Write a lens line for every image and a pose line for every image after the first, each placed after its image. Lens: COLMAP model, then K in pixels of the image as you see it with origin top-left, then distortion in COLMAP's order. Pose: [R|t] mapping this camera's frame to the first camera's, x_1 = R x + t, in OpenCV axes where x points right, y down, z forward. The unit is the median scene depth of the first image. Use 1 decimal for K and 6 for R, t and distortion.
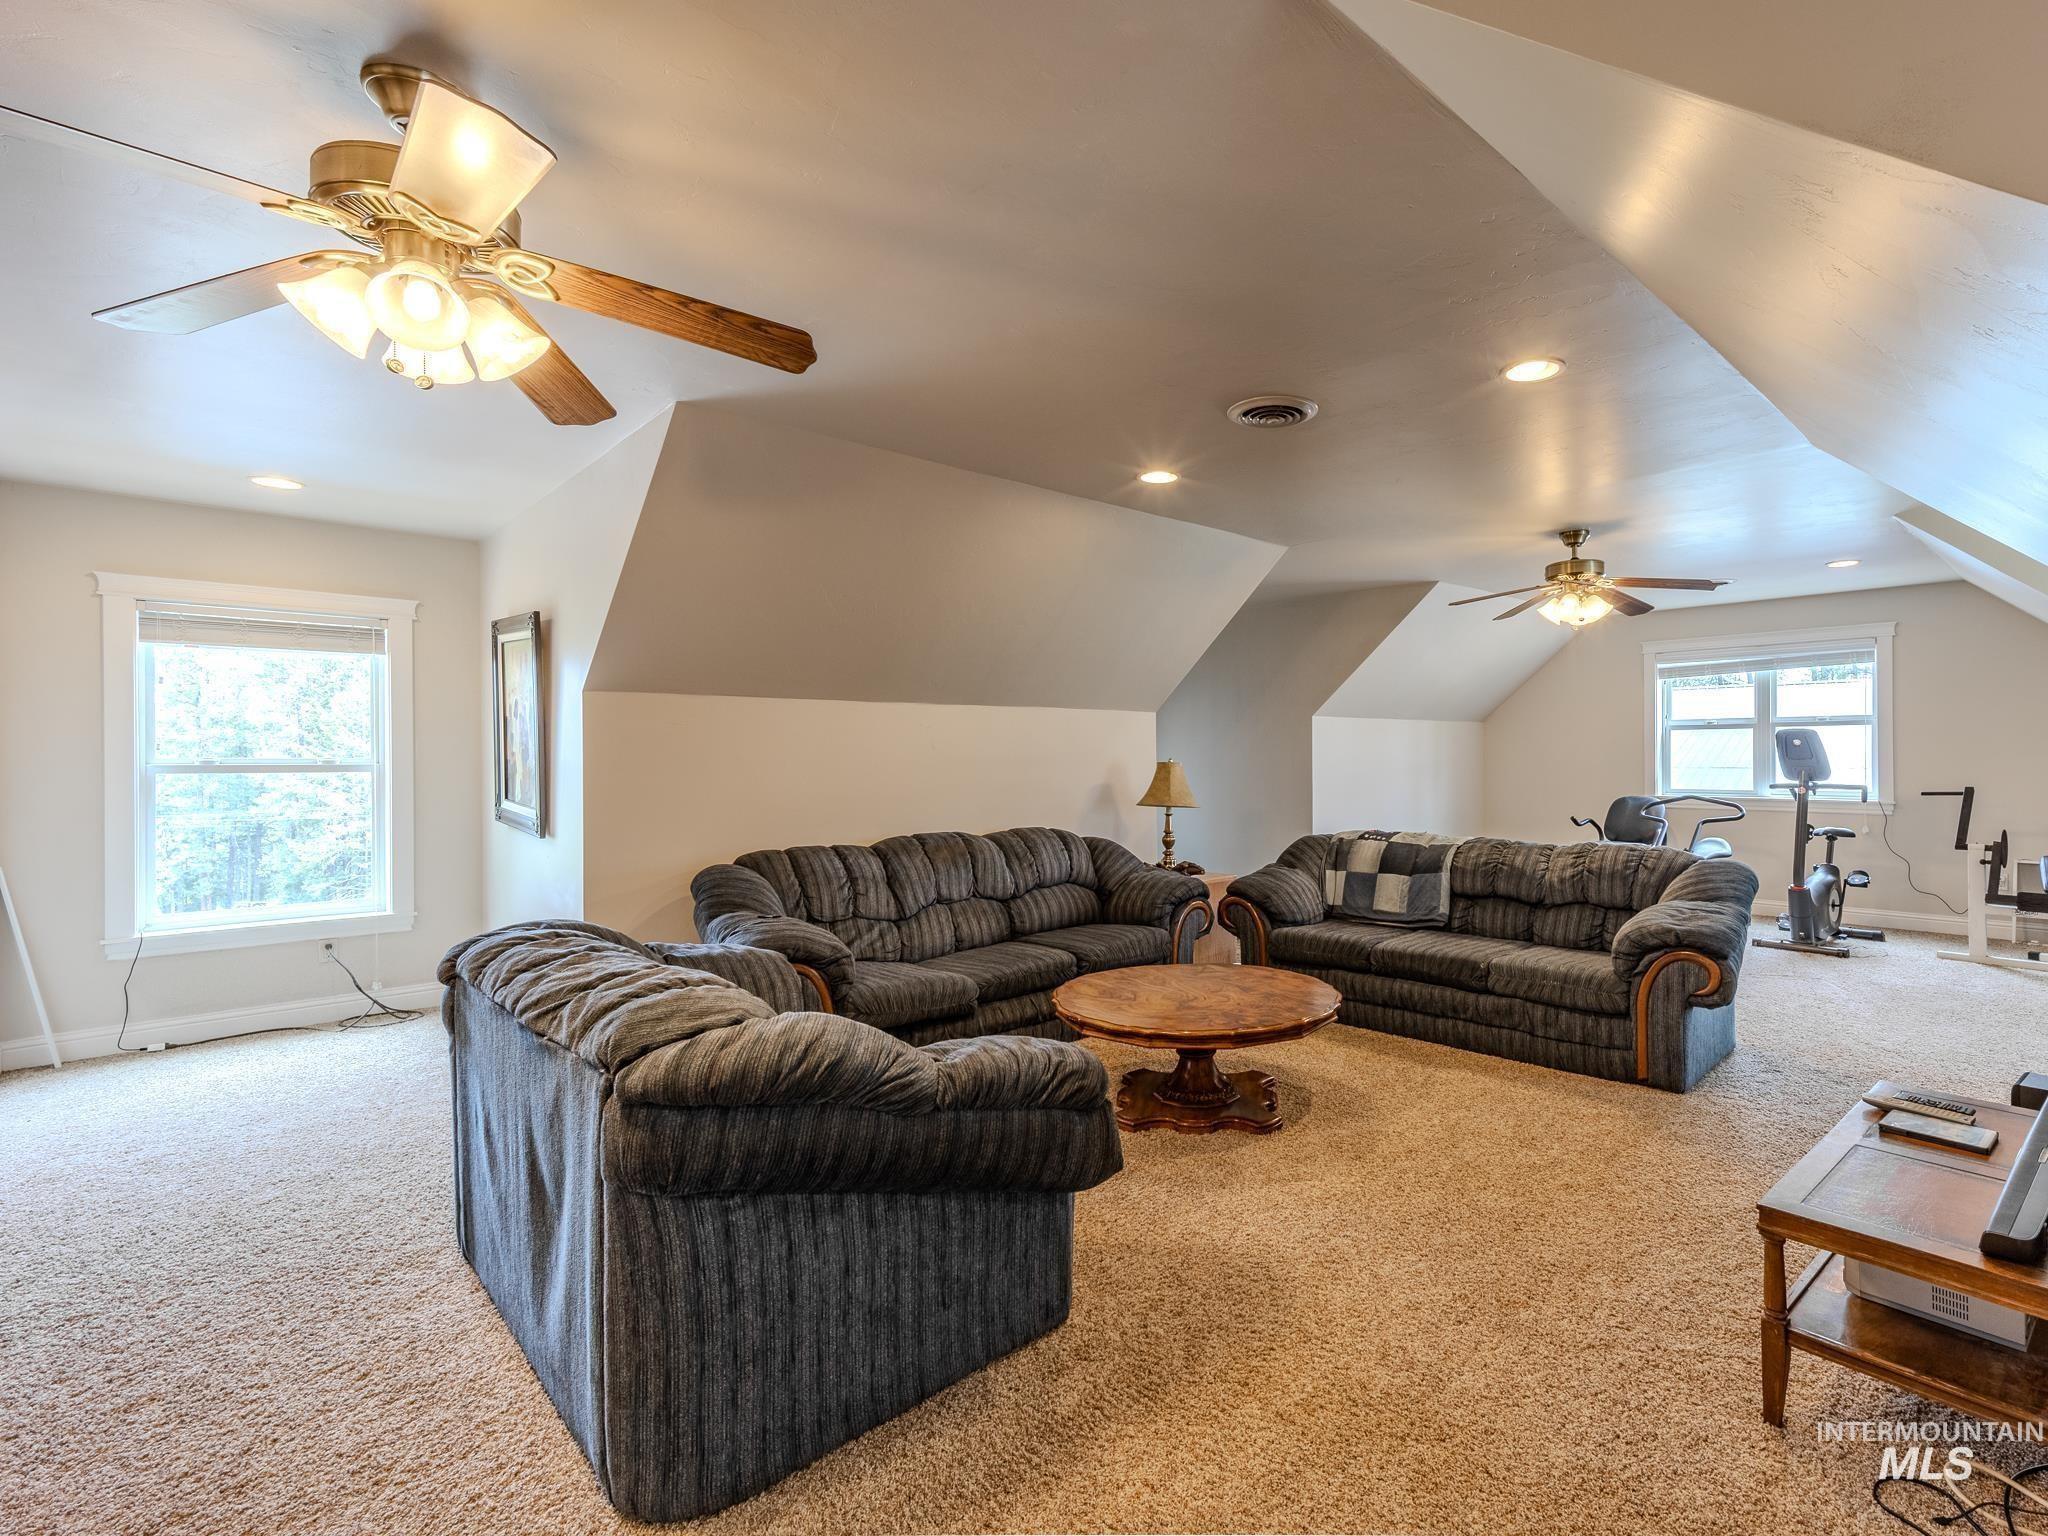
lens RADIAL K [[1023.9, 0, 1029.8], [0, 1023.9, 758.3], [0, 0, 1]] dist [-0.001555, 0.000936]
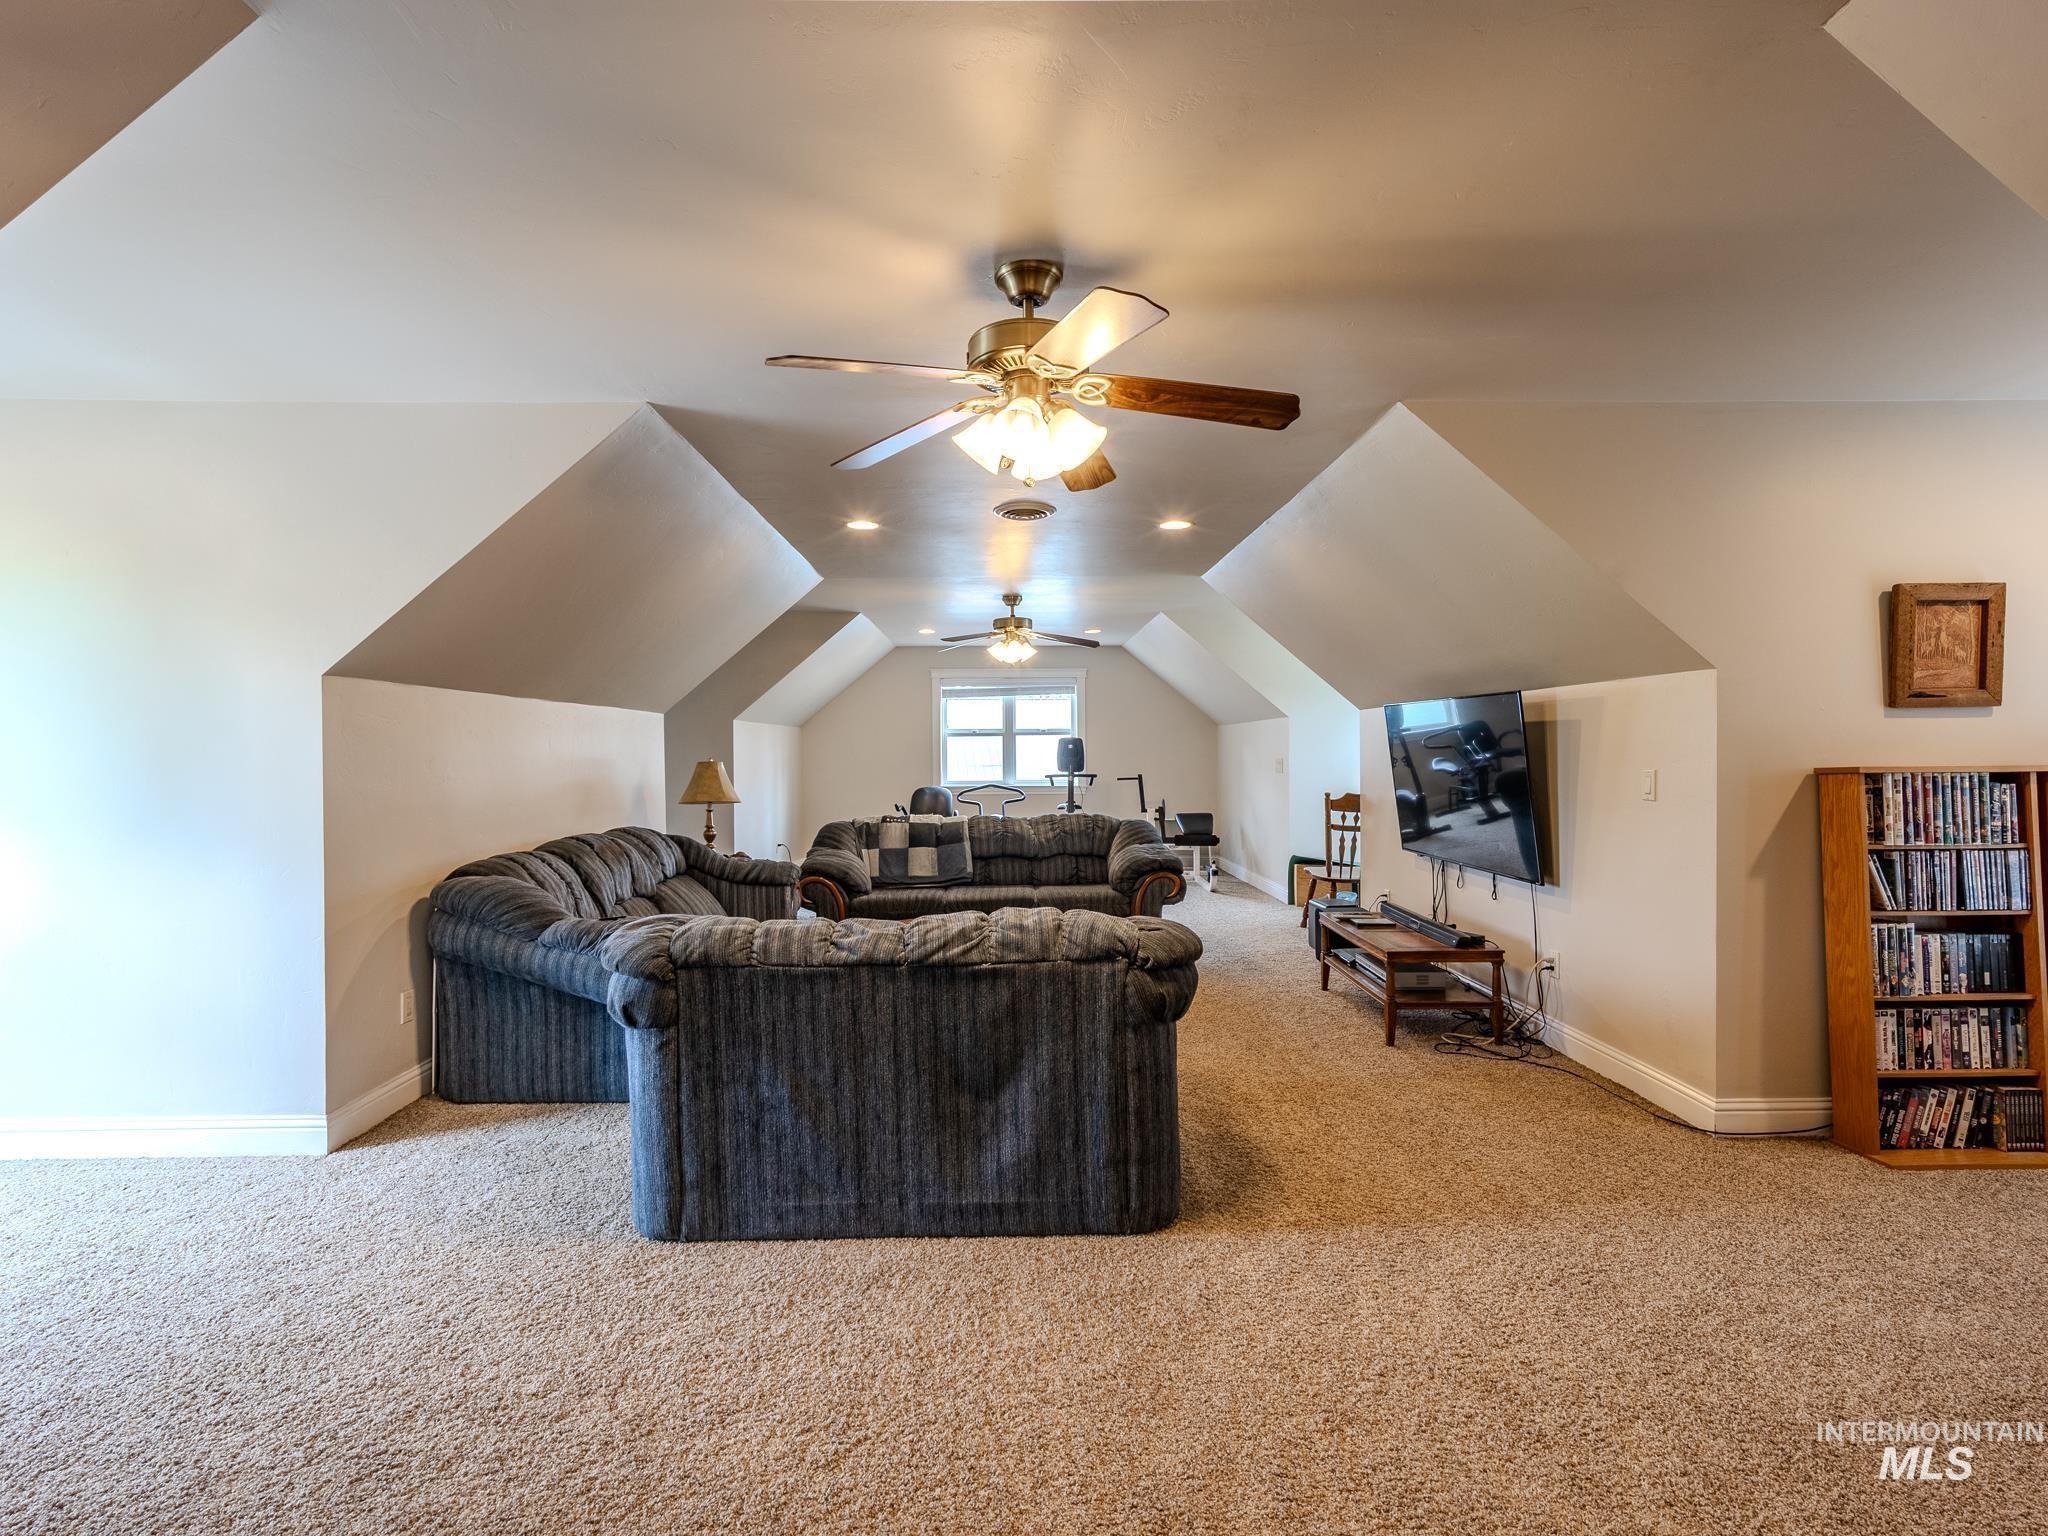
lens RADIAL K [[1023.9, 0, 1029.8], [0, 1023.9, 758.3], [0, 0, 1]] dist [-0.001555, 0.000936]
pose [[0.681772, -0.004920, 0.731549, -0.499475], [0.006220, 0.999980, 0.000928, 0.000514], [-0.731539, 0.003918, 0.681789, 0.016260]]
